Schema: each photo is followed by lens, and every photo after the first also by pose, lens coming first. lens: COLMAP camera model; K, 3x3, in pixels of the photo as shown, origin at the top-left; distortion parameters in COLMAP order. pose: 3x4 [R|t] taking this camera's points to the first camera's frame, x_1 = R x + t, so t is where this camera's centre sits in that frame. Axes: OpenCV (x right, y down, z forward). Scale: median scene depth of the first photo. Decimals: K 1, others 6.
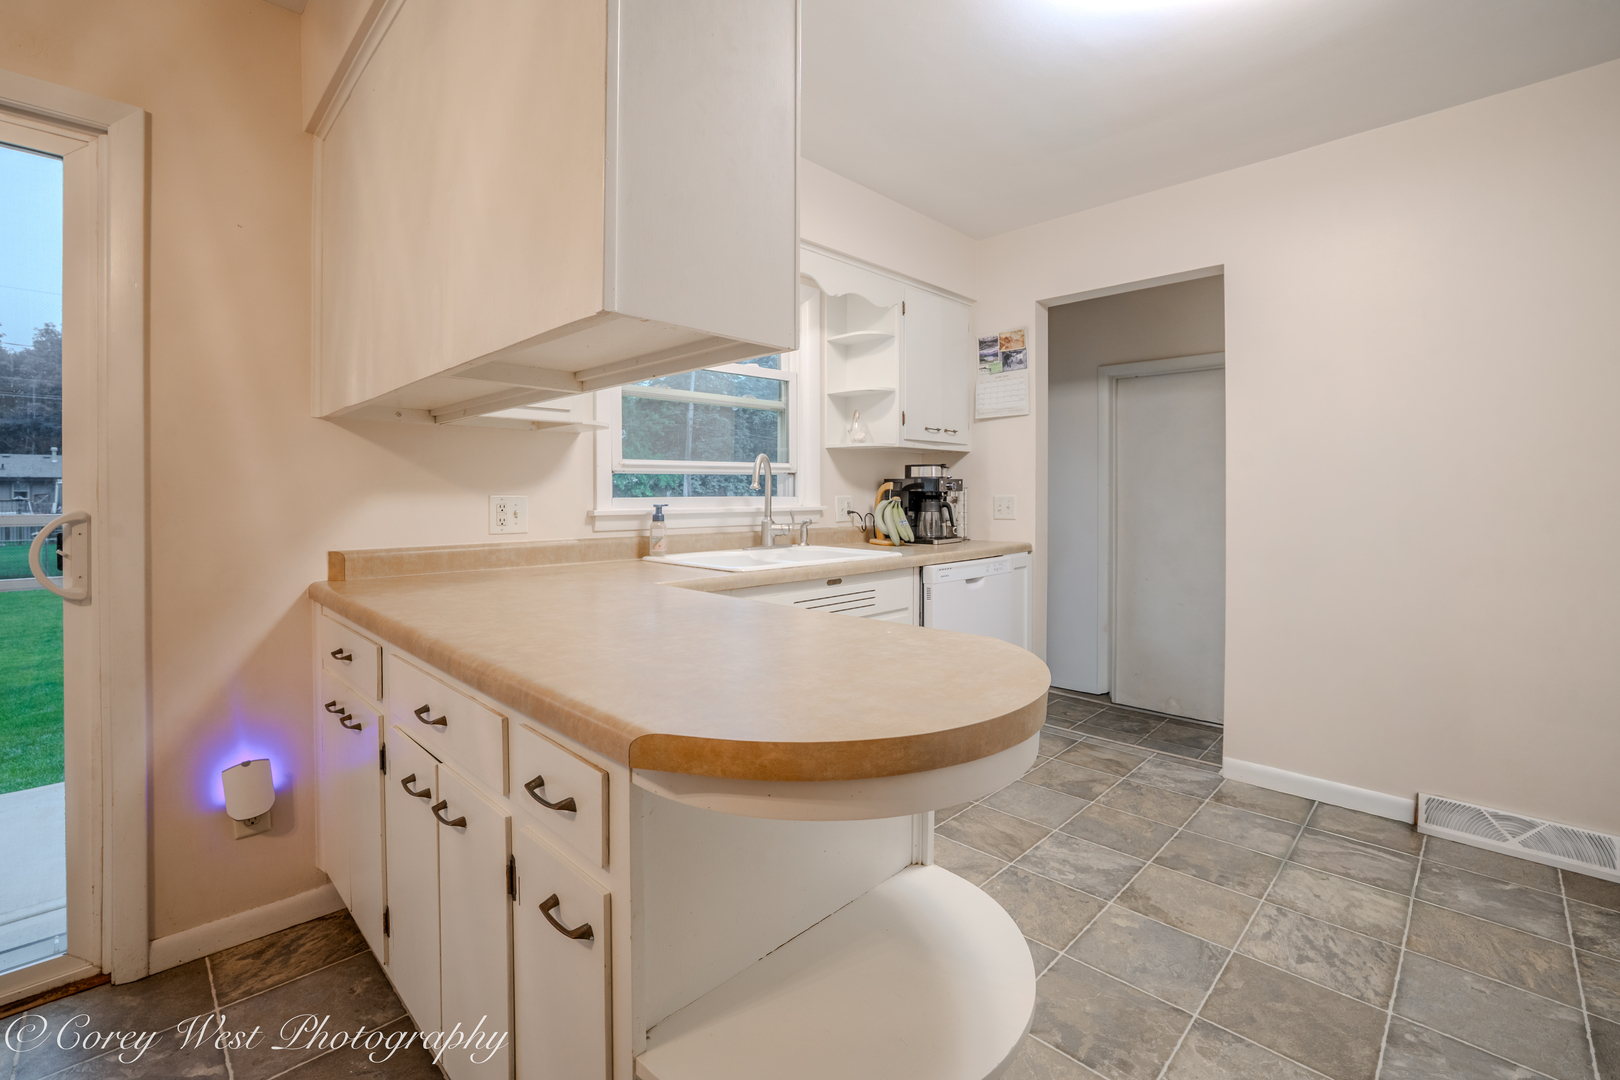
lens RADIAL K [[708.5, 0, 813.8], [0, 708.5, 487.6], [0, 0, 1]] dist [0.002864, 0.000522]
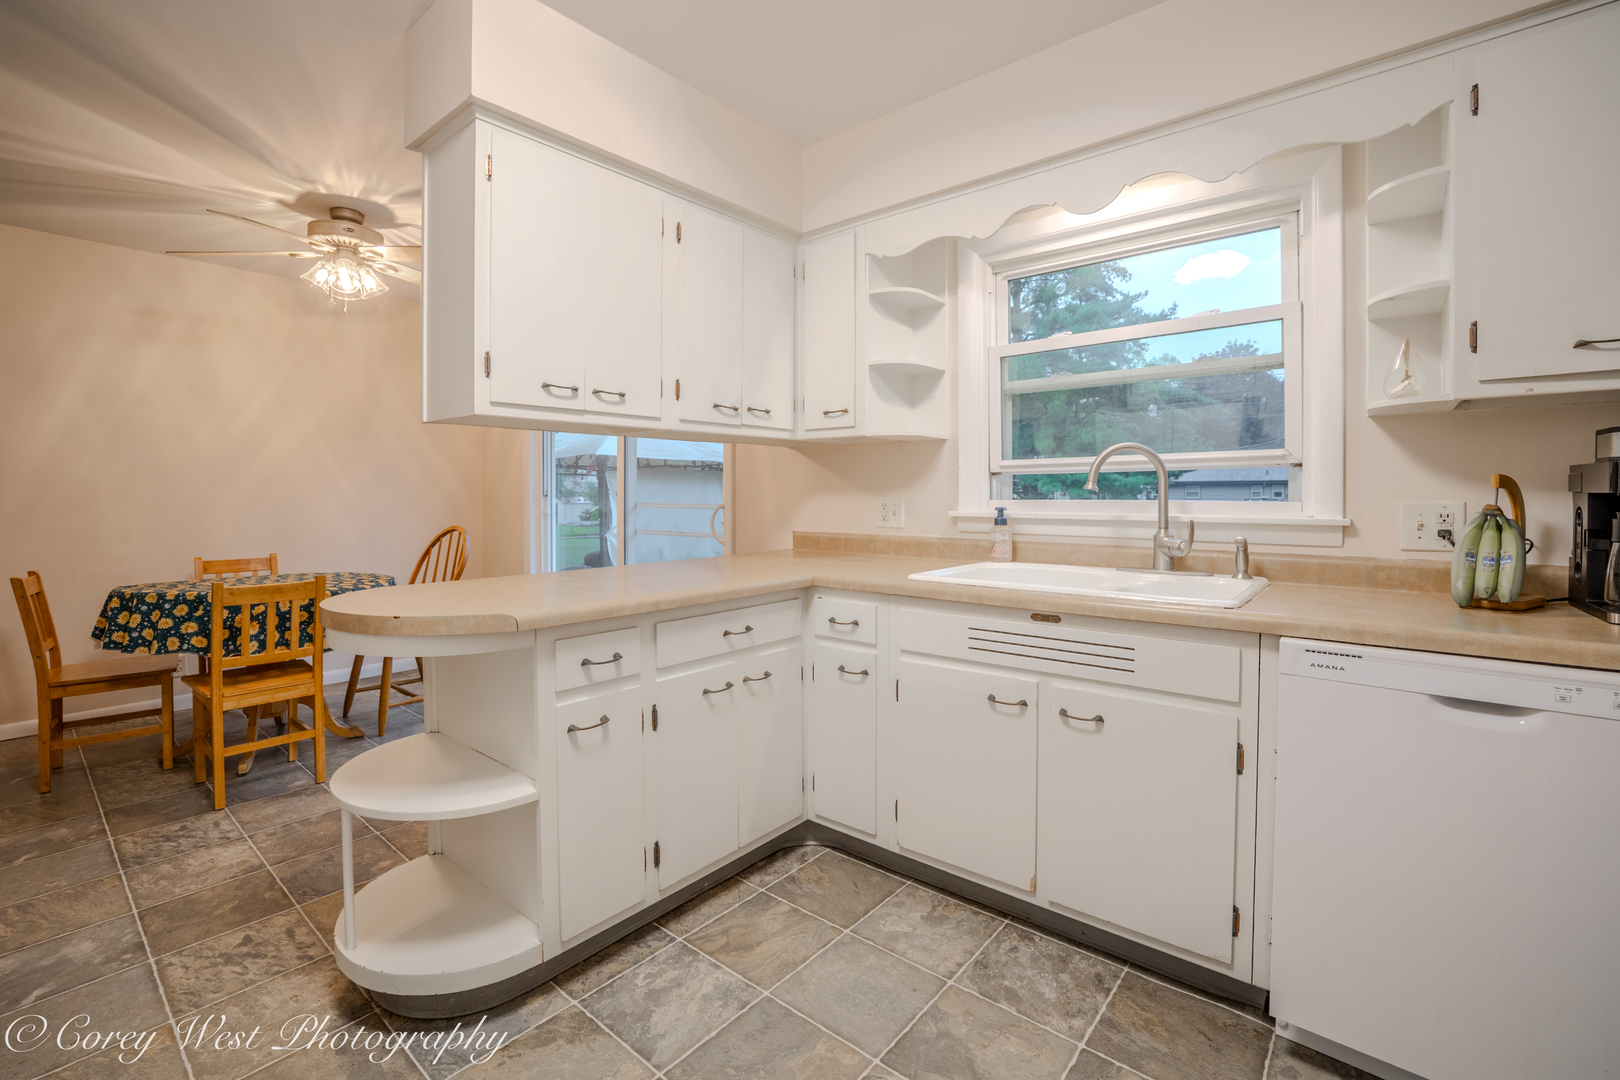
lens RADIAL K [[685.6, 0, 810.0], [0, 685.6, 540.0], [0, 0, 1]] dist [-0.038574, 0.007883]
pose [[0.082478, 0.065907, -0.994411, 1.604376], [0.005802, 0.997762, 0.066610, 0.014082], [0.996576, -0.011263, 0.081911, 1.665877]]
